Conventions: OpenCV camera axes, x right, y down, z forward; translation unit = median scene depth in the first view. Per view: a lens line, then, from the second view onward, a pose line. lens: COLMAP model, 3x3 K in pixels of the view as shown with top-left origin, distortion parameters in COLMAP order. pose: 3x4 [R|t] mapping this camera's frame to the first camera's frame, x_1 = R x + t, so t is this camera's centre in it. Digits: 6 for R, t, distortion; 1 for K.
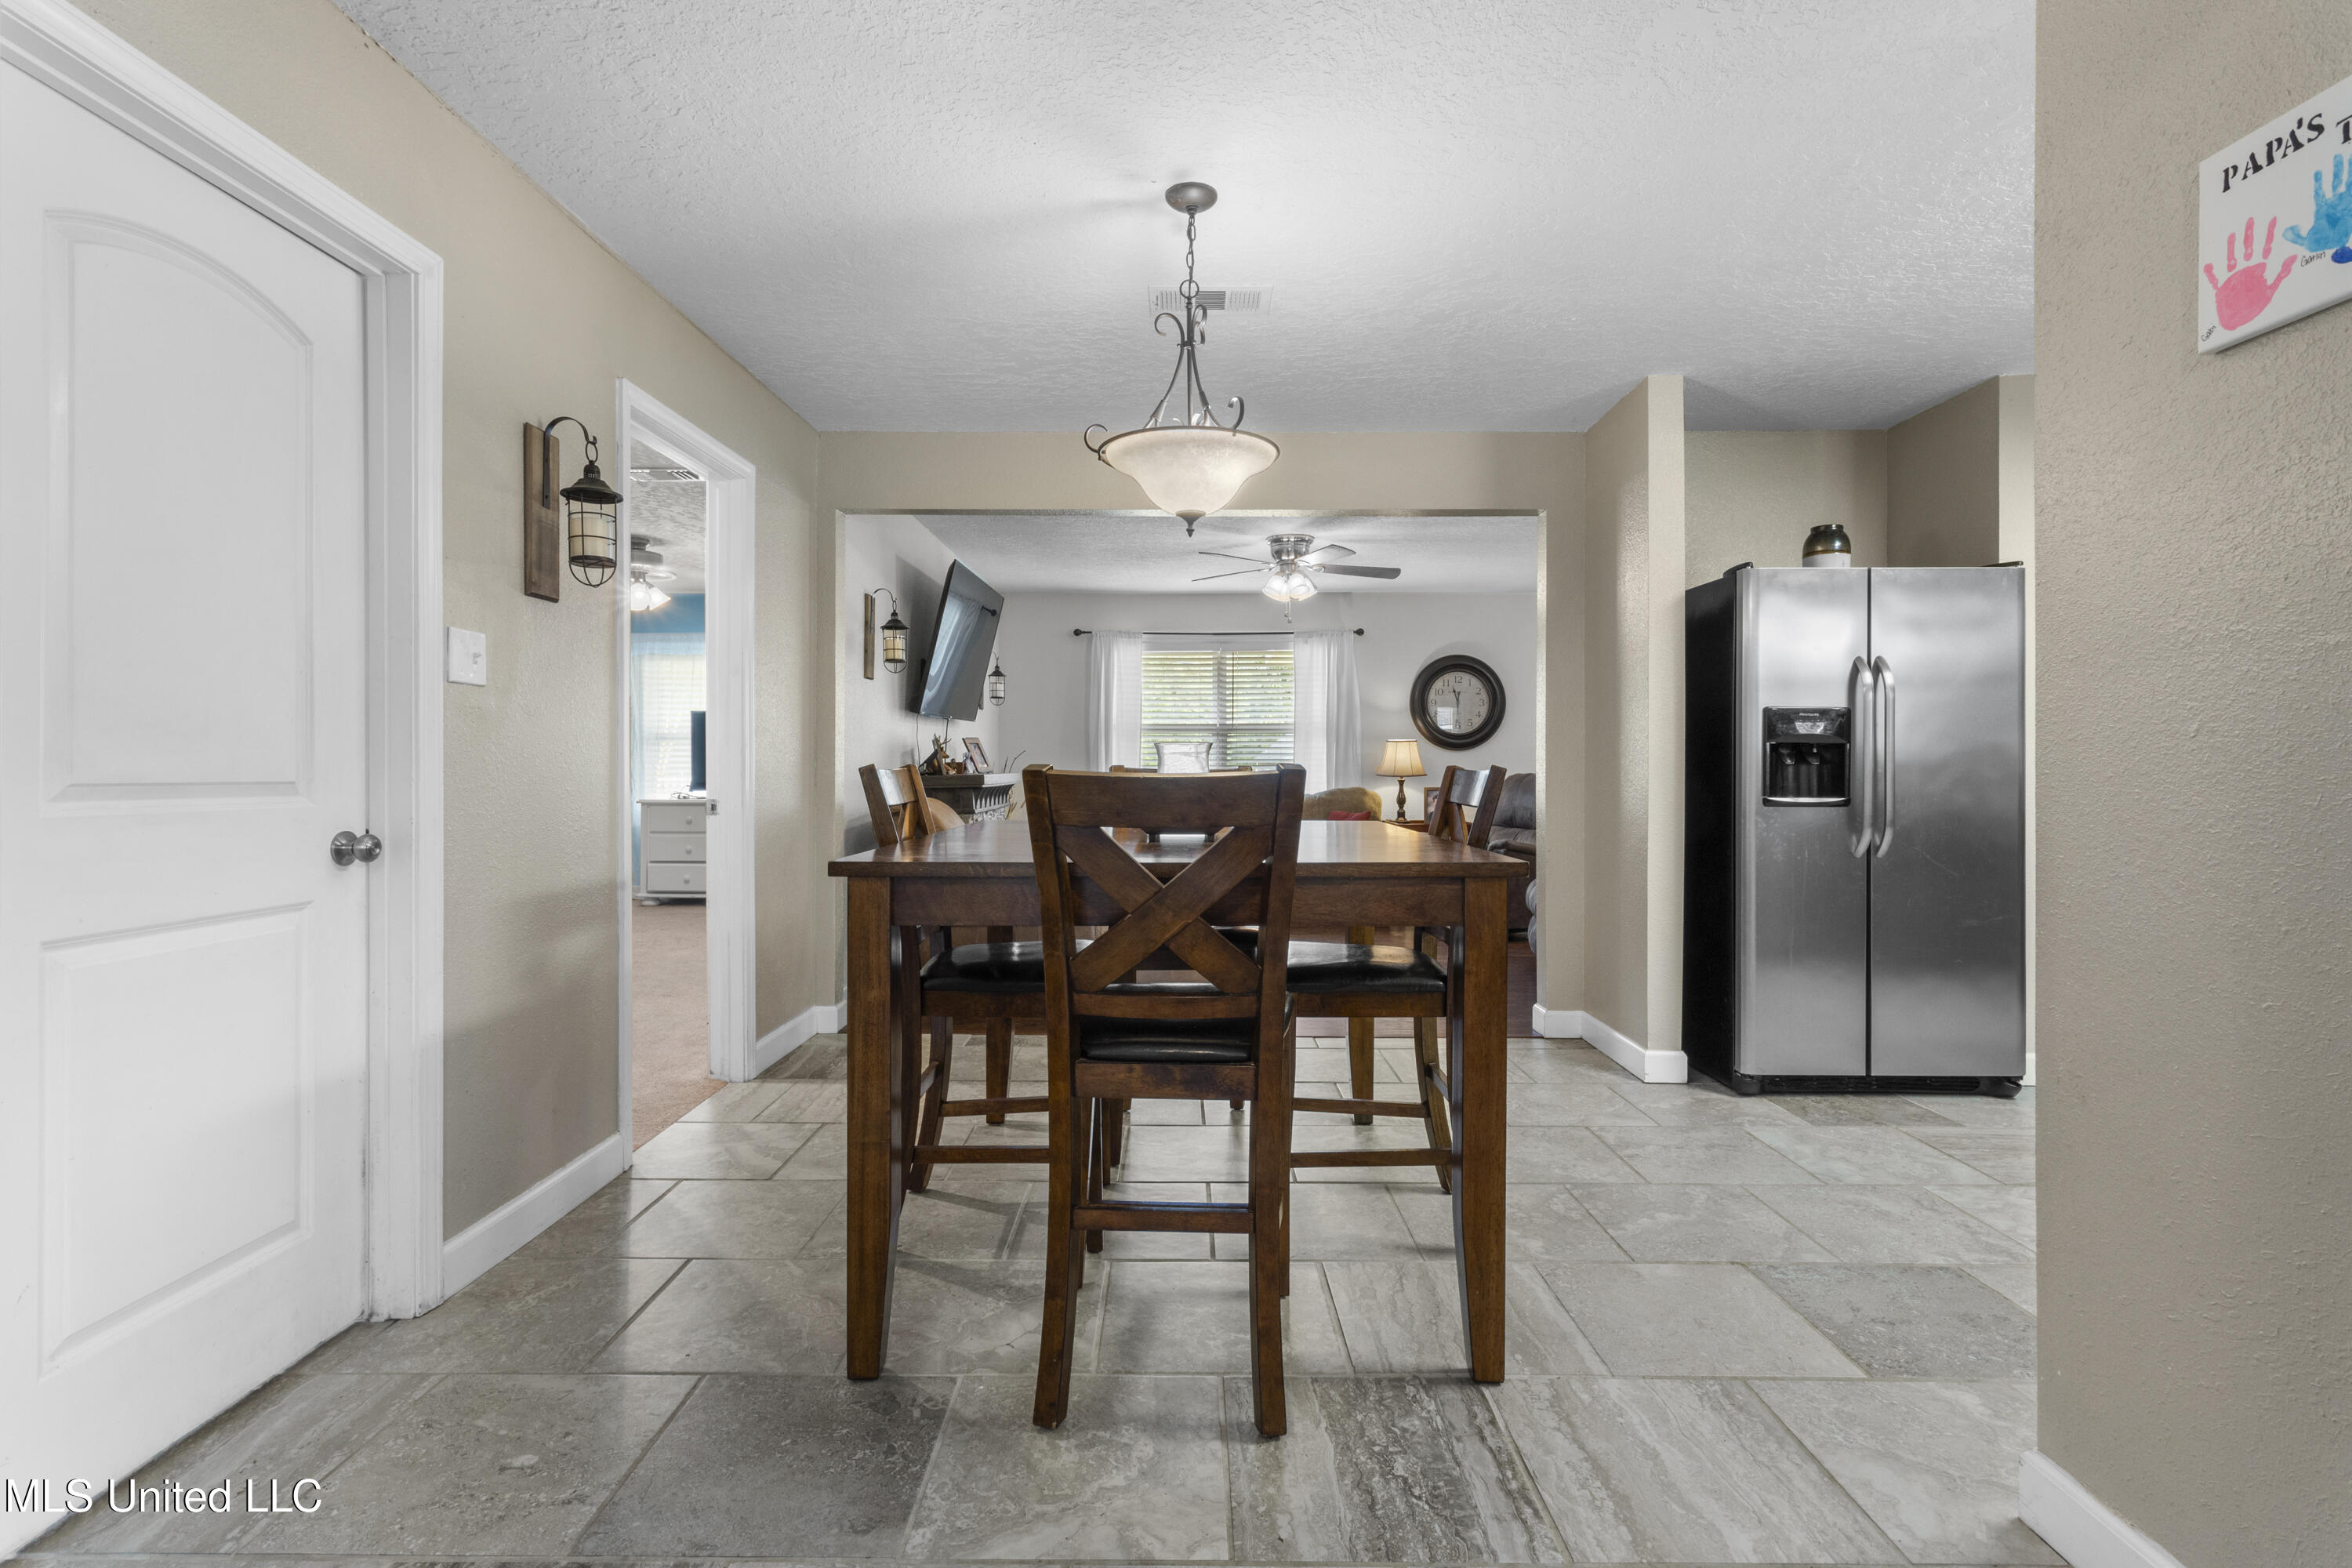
lens RADIAL K [[1118.8, 0, 1186.4], [0, 1118.8, 771.6], [0, 0, 1]] dist [-0.001534, 0.004190]
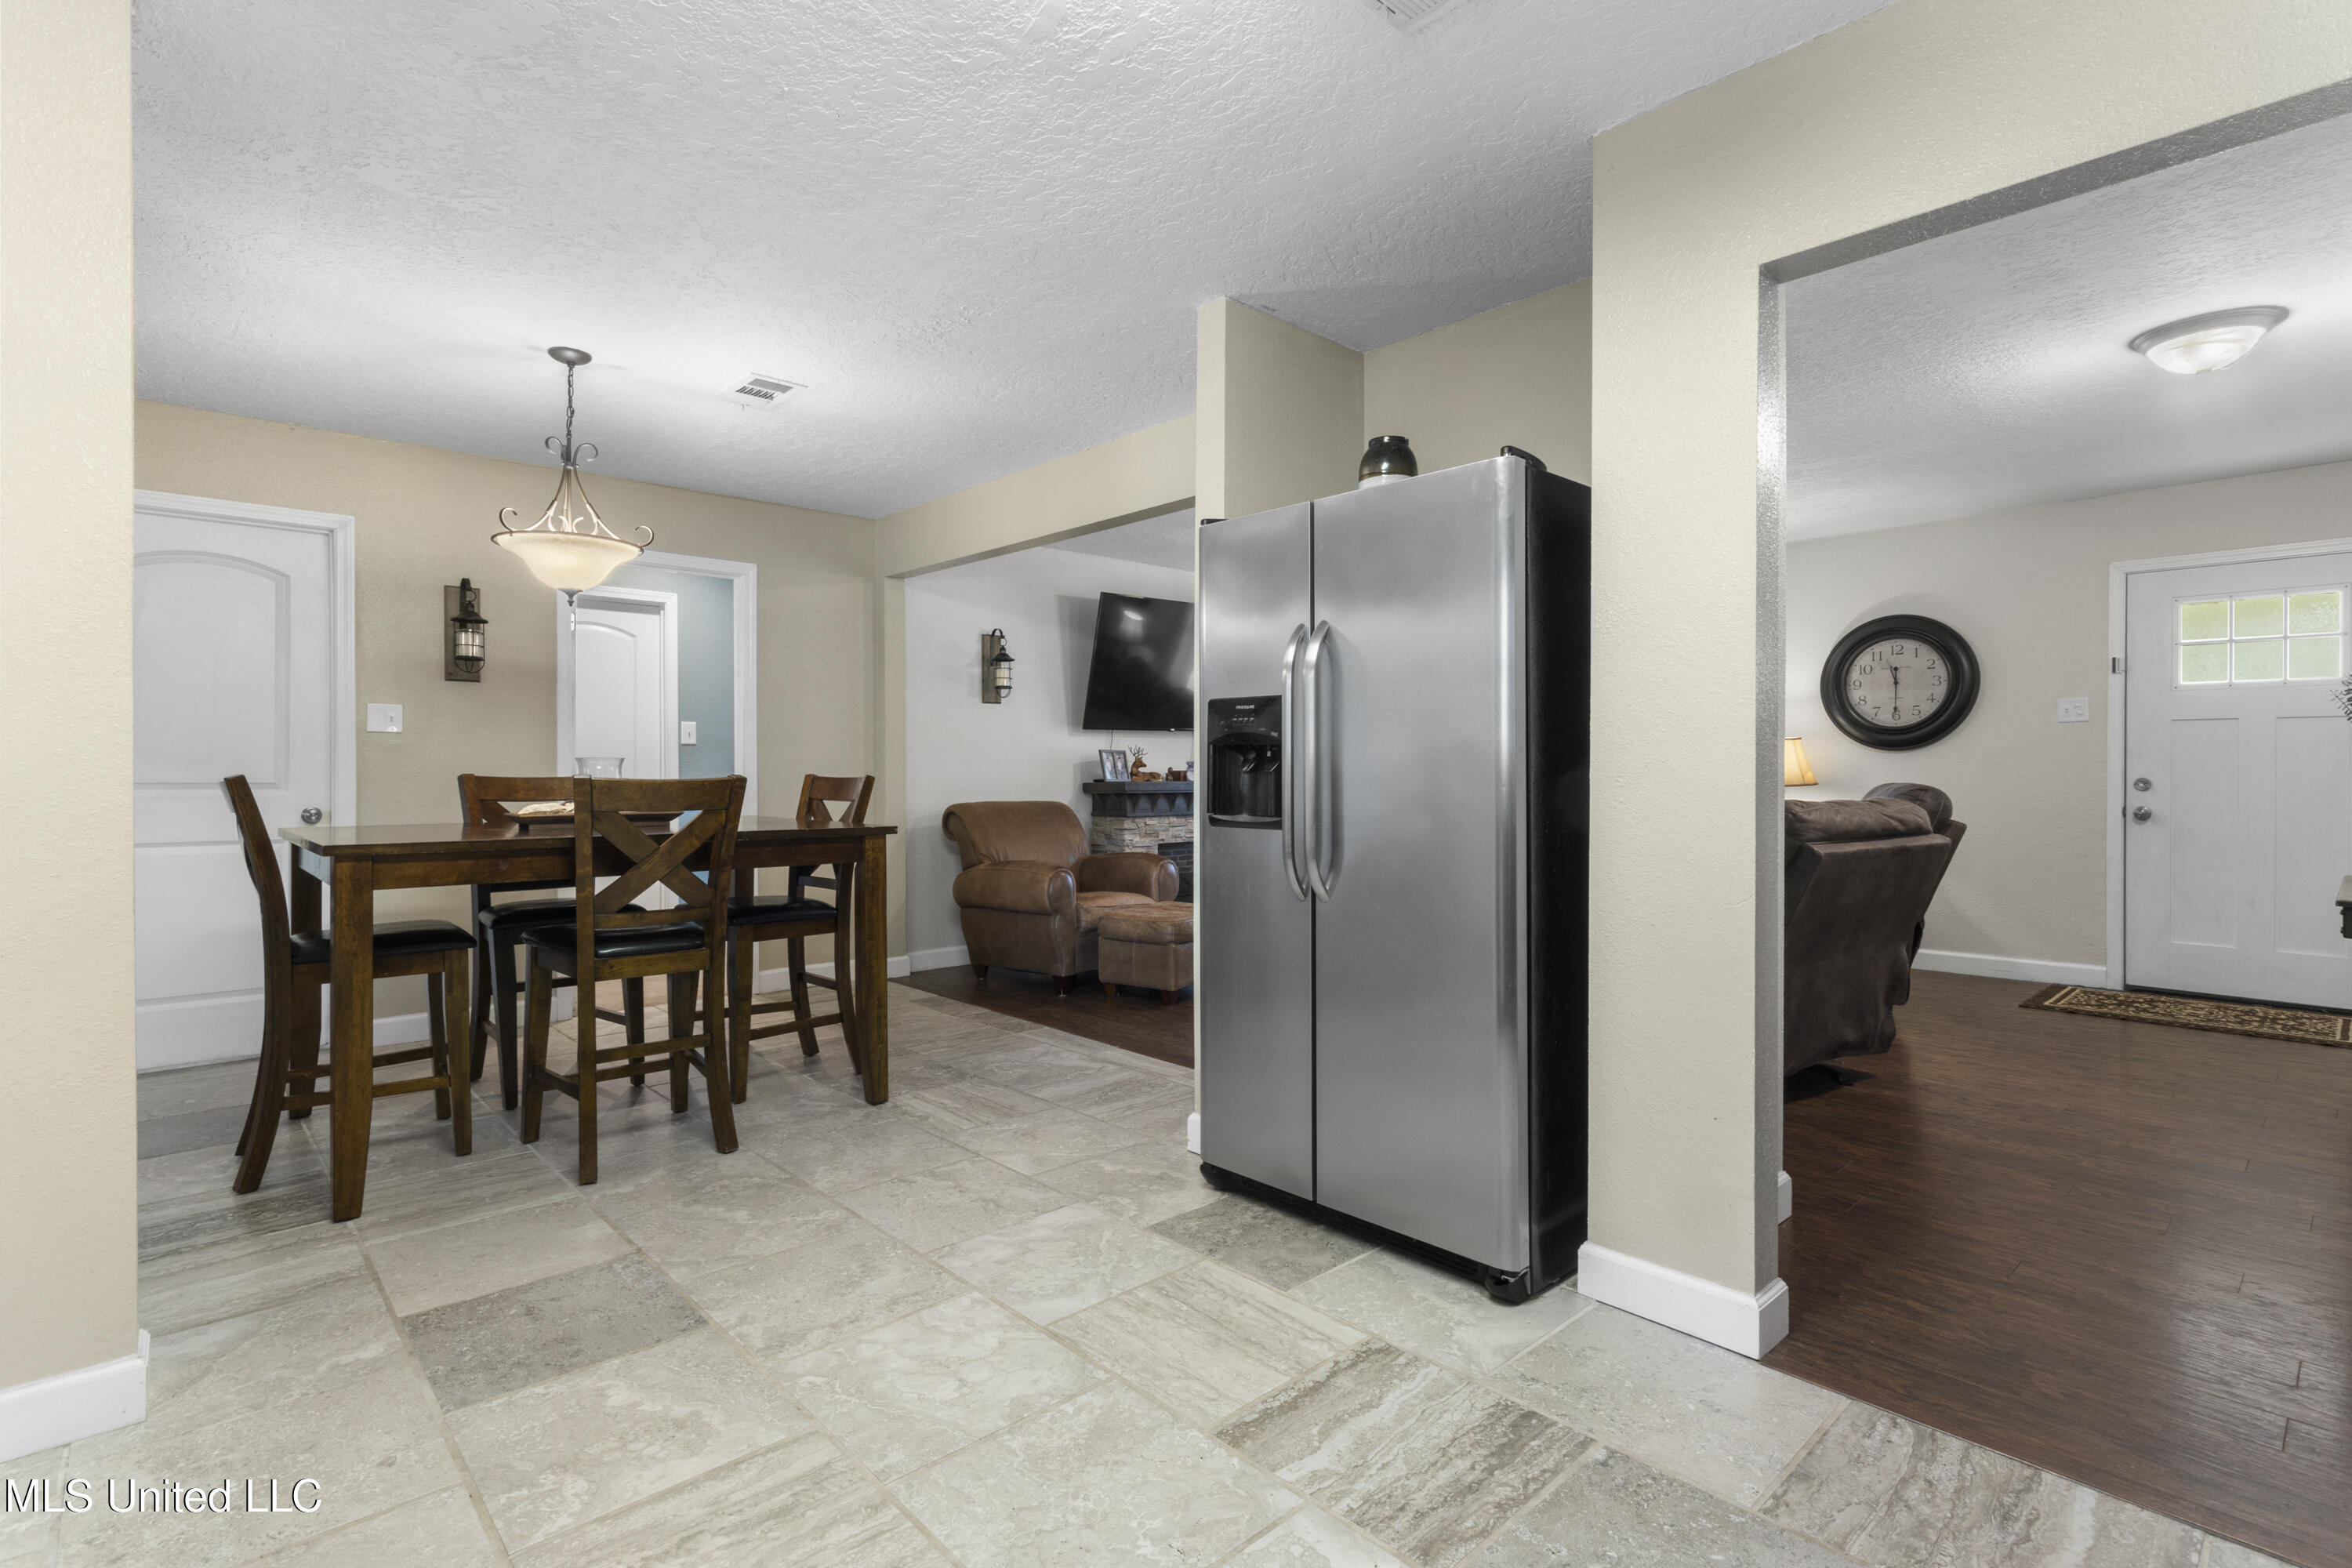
lens RADIAL K [[1118.8, 0, 1176.6], [0, 1118.8, 776.6], [0, 0, 1]] dist [-0.001534, 0.004190]
pose [[0.680399, 0.001122, -0.732841, 1.246765], [-0.002231, 0.999997, -0.000541, -0.003865], [0.732838, 0.002003, 0.680400, 0.509982]]
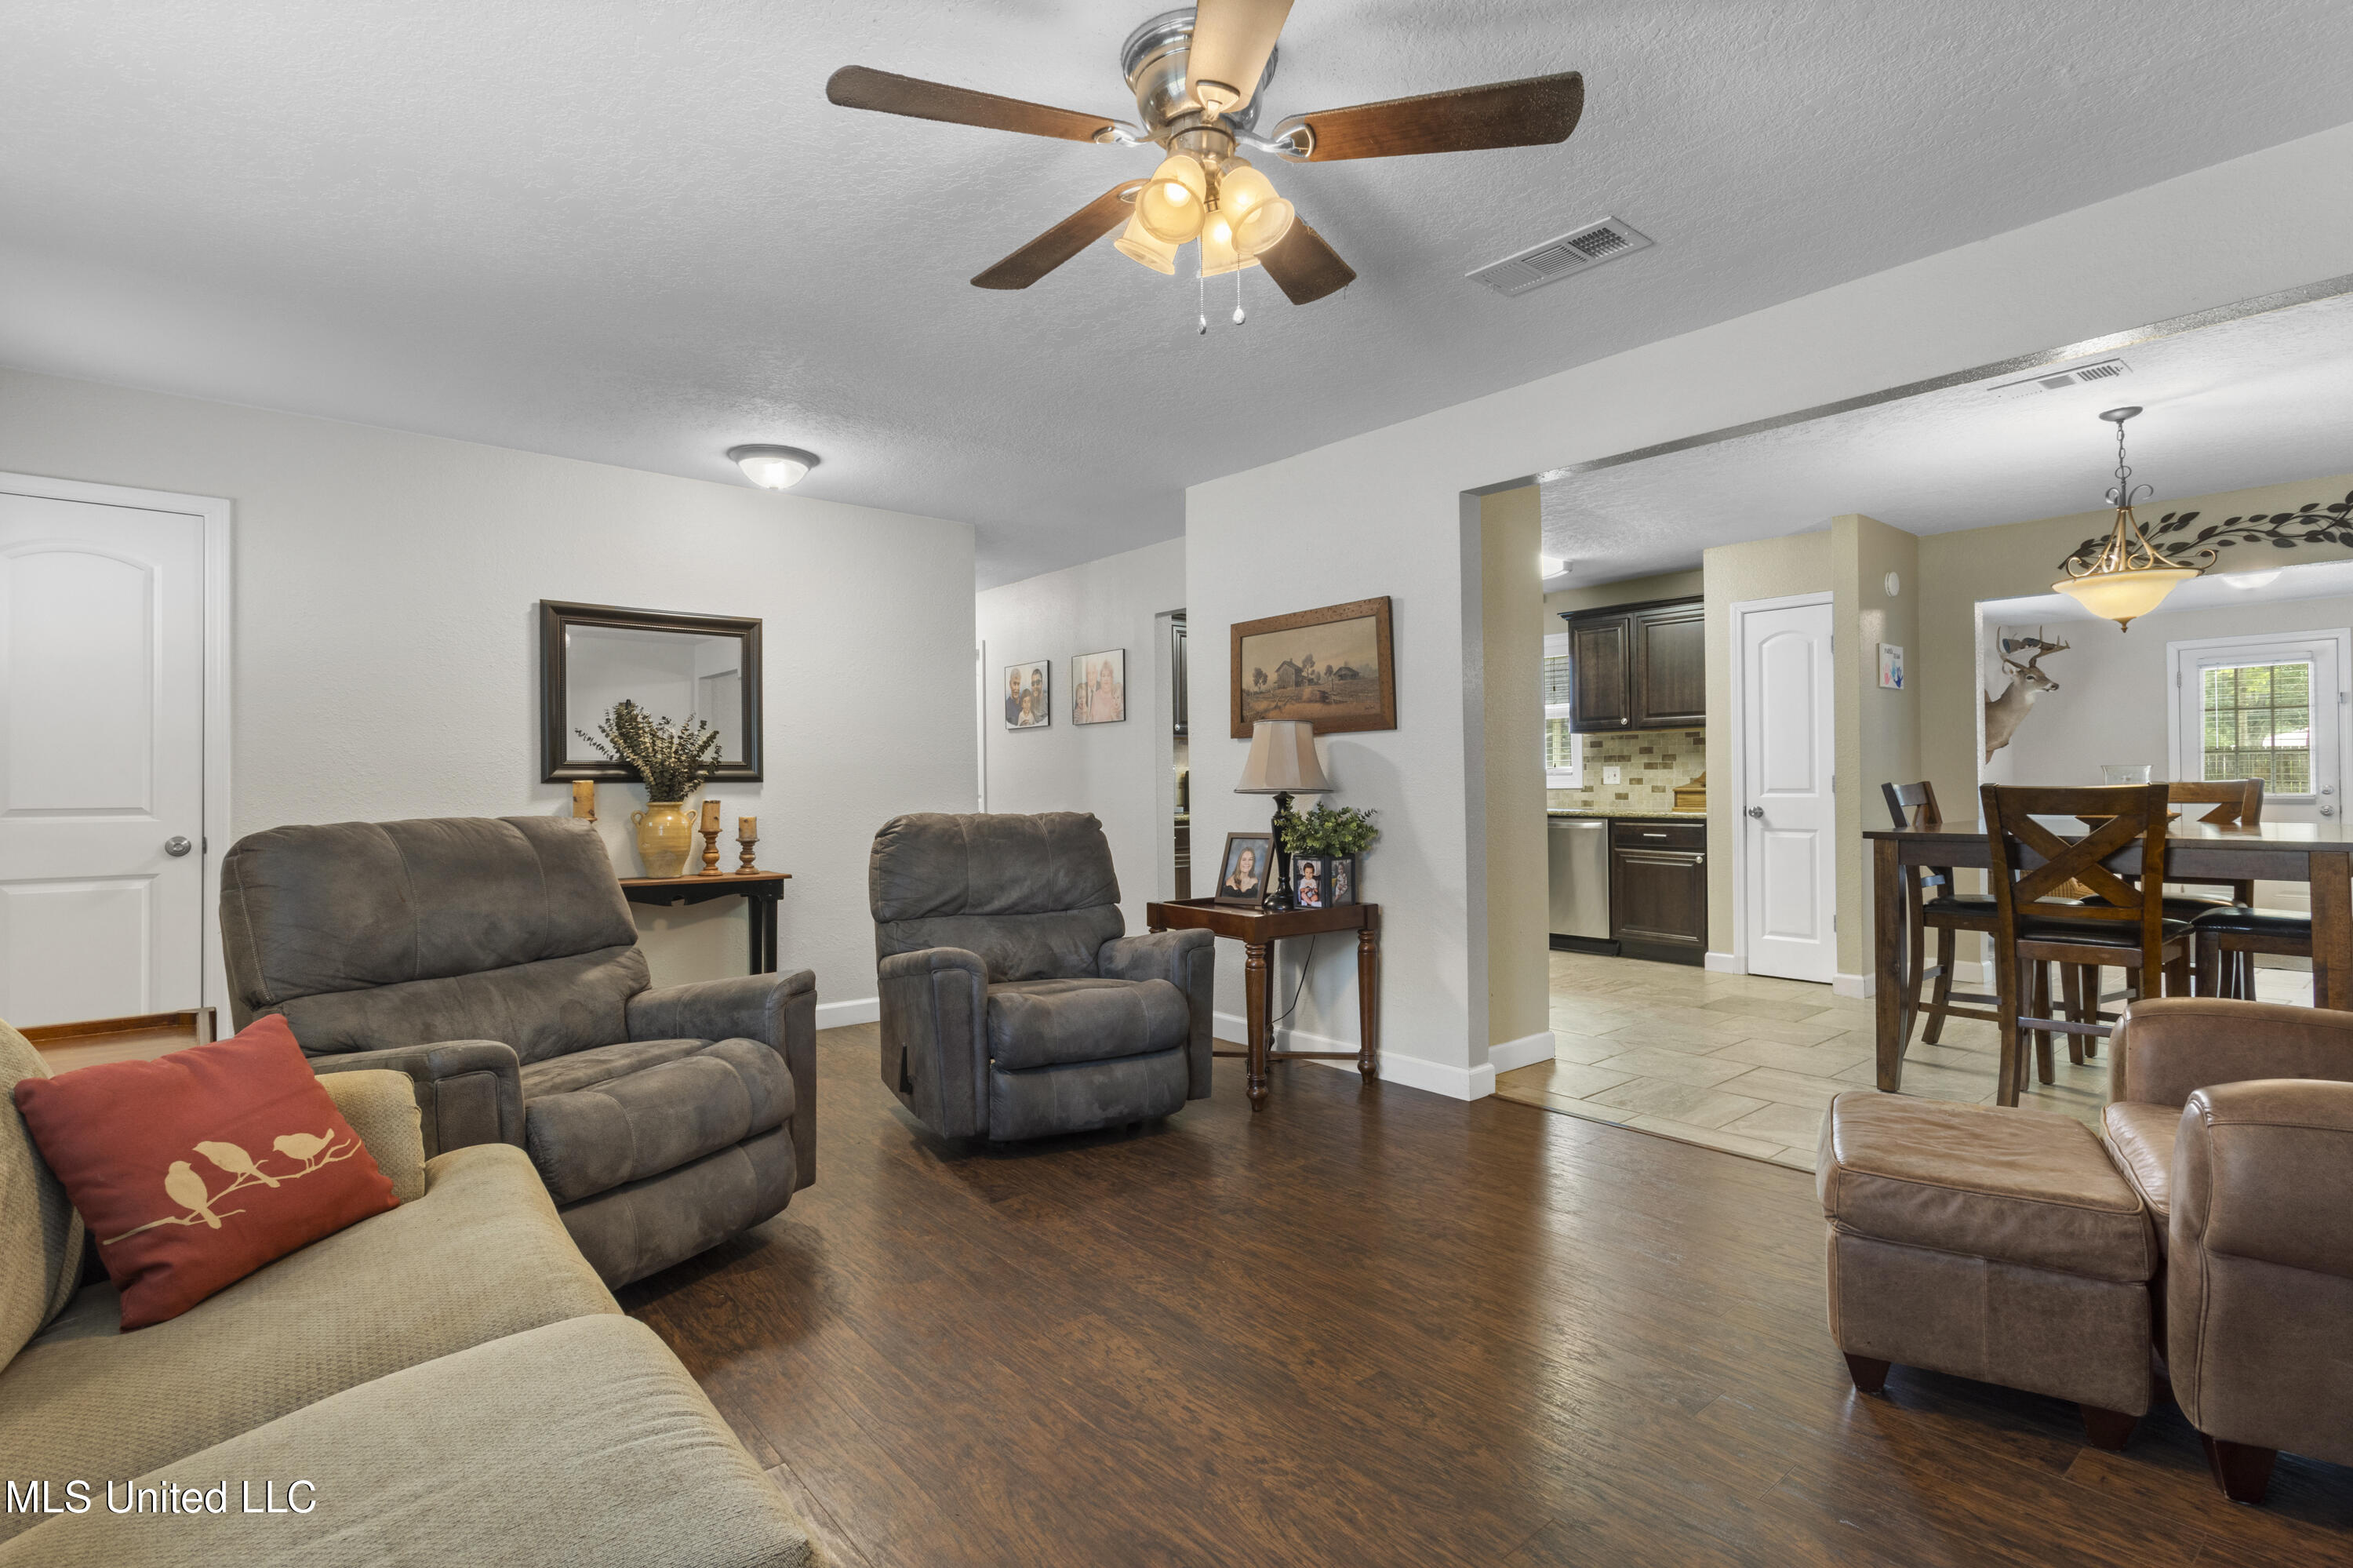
lens RADIAL K [[1119.3, 0, 1171.0], [0, 1119.3, 774.3], [0, 0, 1]] dist [-0.001534, 0.004190]
pose [[-0.638504, 0.011171, 0.769537, -0.284717], [0.012666, 0.999912, -0.004006, -0.020722], [-0.769514, 0.007189, -0.638589, 2.494669]]
